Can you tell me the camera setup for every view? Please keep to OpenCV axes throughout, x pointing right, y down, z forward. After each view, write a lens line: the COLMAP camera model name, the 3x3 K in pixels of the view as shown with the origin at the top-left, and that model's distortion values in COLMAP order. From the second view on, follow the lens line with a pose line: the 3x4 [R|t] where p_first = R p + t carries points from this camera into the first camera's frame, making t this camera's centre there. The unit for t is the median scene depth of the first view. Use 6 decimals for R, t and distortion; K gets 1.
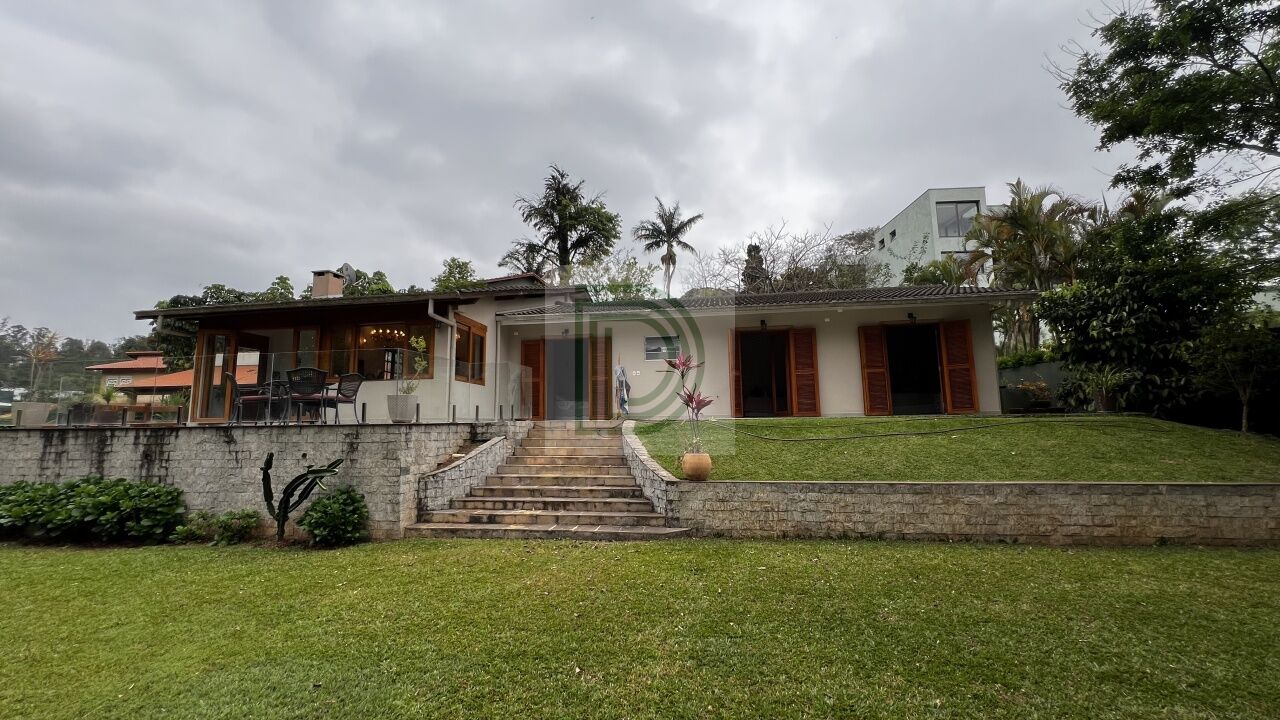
lens RADIAL K [[512.6, 0, 642.6], [0, 512.6, 362.8], [0, 0, 1]] dist [0.000973, 0.000367]
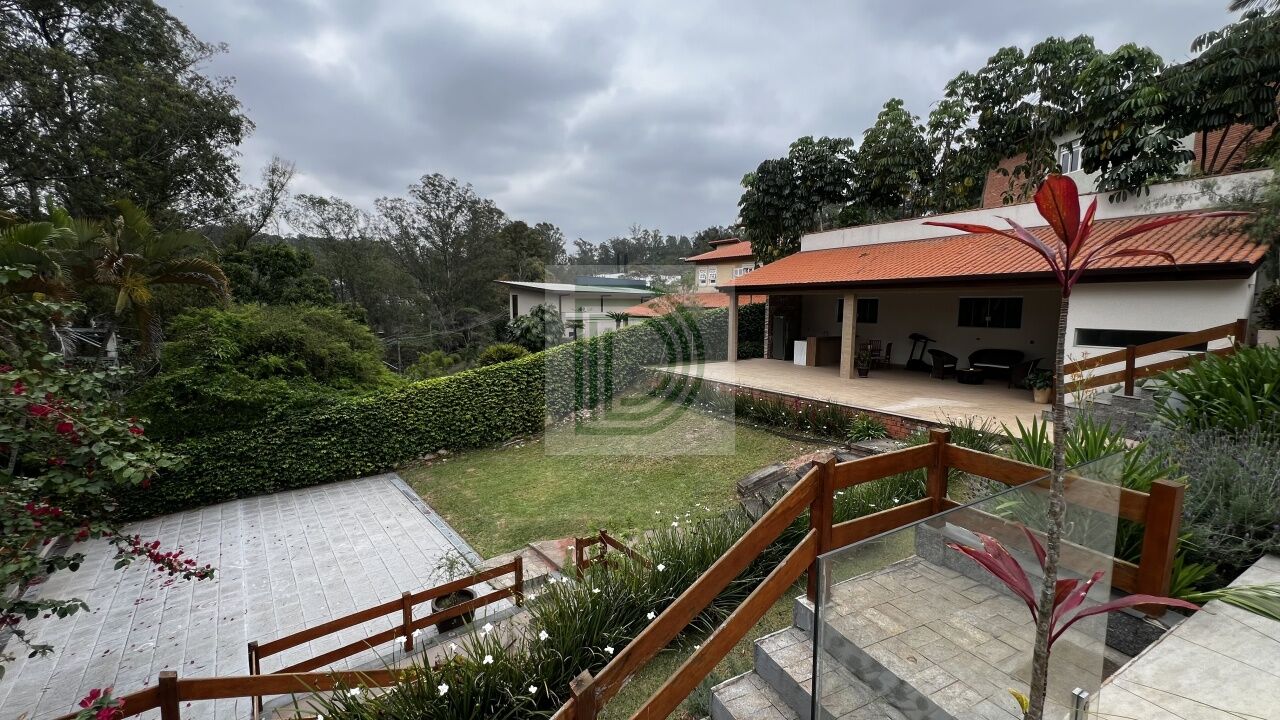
lens RADIAL K [[512.6, 0, 638.9], [0, 512.6, 362.6], [0, 0, 1]] dist [0.000973, 0.000367]
pose [[0.619304, 0.104530, -0.778162, -0.249845], [0.089787, 0.975168, 0.202450, -0.005977], [0.780000, -0.195247, 0.594540, 0.214559]]
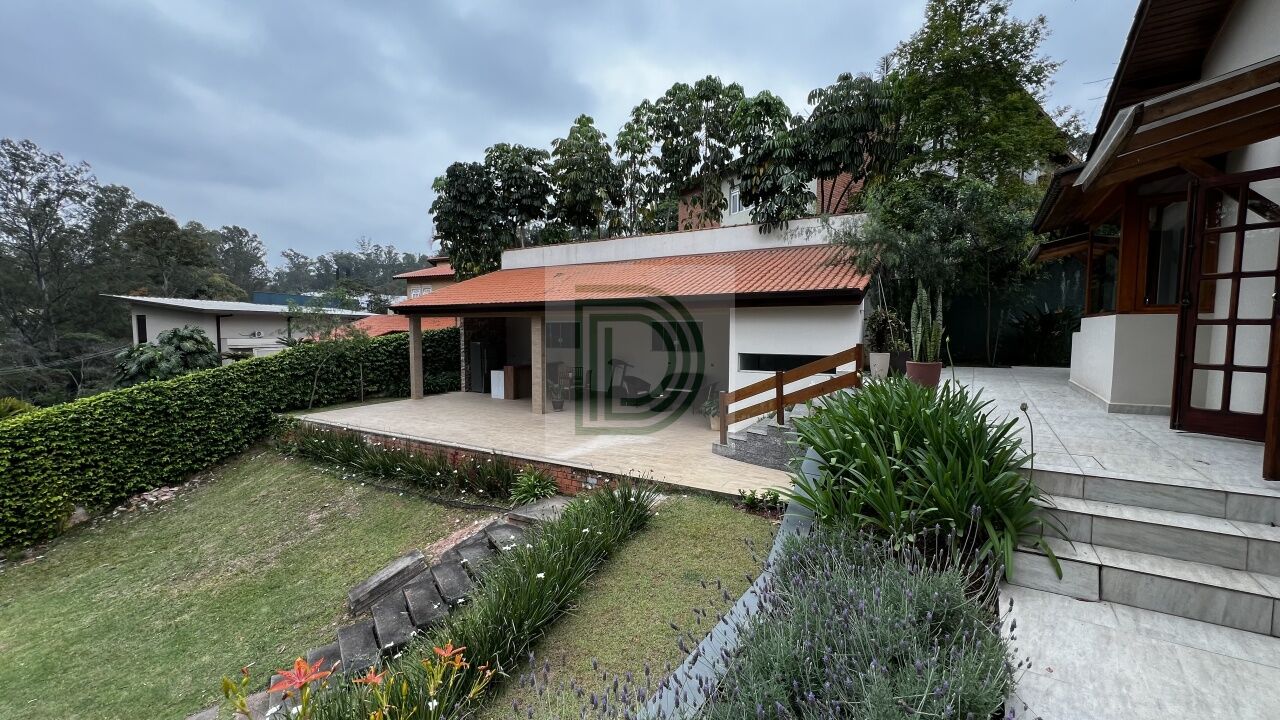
lens RADIAL K [[512.6, 0, 634.0], [0, 512.6, 360.1], [0, 0, 1]] dist [0.000973, 0.000367]
pose [[0.904897, 0.042169, -0.423537, -0.255581], [0.040870, 0.981874, 0.185077, 0.003294], [0.423664, -0.184786, 0.886771, 0.292363]]
